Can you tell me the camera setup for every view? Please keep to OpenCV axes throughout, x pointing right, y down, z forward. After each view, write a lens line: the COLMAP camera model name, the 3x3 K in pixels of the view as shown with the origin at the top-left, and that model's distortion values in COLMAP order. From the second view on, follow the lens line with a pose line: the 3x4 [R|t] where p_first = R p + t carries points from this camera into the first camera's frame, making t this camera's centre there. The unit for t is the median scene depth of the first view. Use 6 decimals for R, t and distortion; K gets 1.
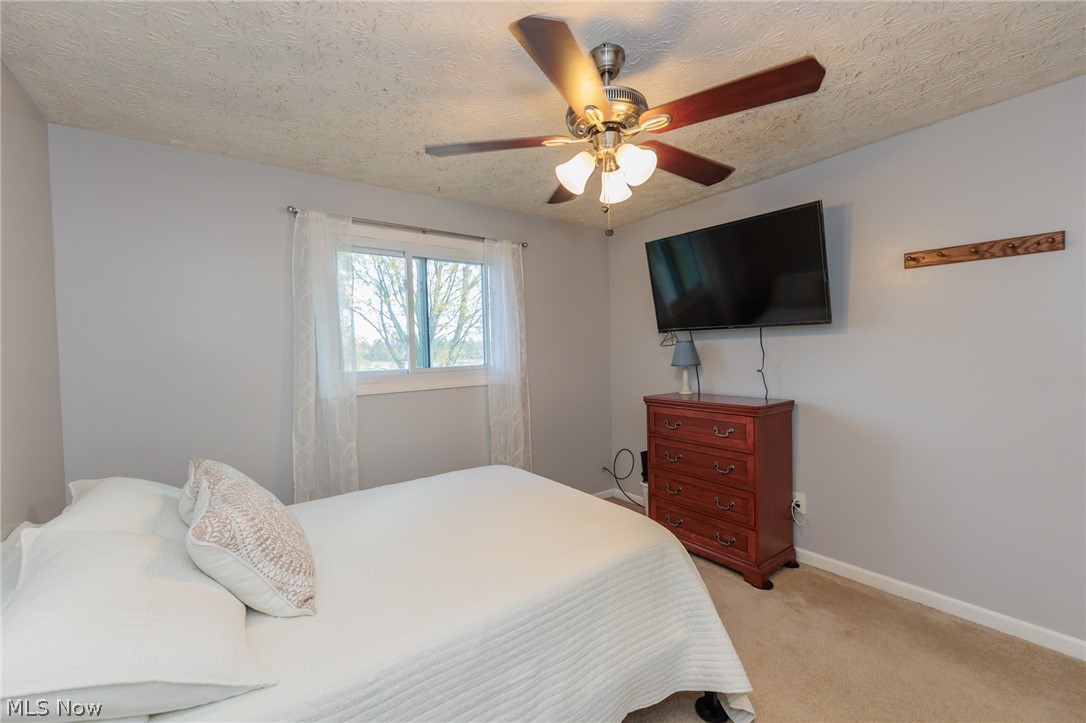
lens RADIAL K [[438.5, 0, 548.7], [0, 438.5, 358.2], [0, 0, 1]] dist [-0.000181, -0.000017]
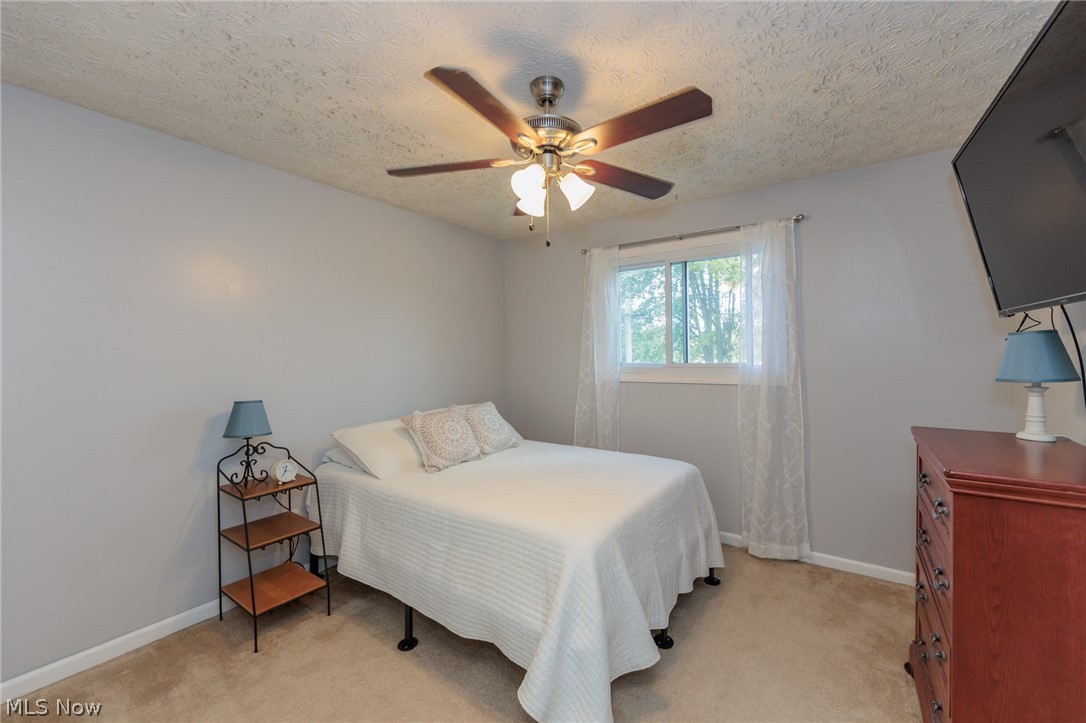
lens RADIAL K [[426.6, 0, 552.2], [0, 426.6, 361.6], [0, 0, 1]] dist [0.001643, 0.000235]
pose [[0.326585, 0.038797, -0.944371, 0.680222], [-0.021366, 0.999205, 0.033661, -0.011703], [0.944926, 0.009184, 0.327154, 0.385839]]
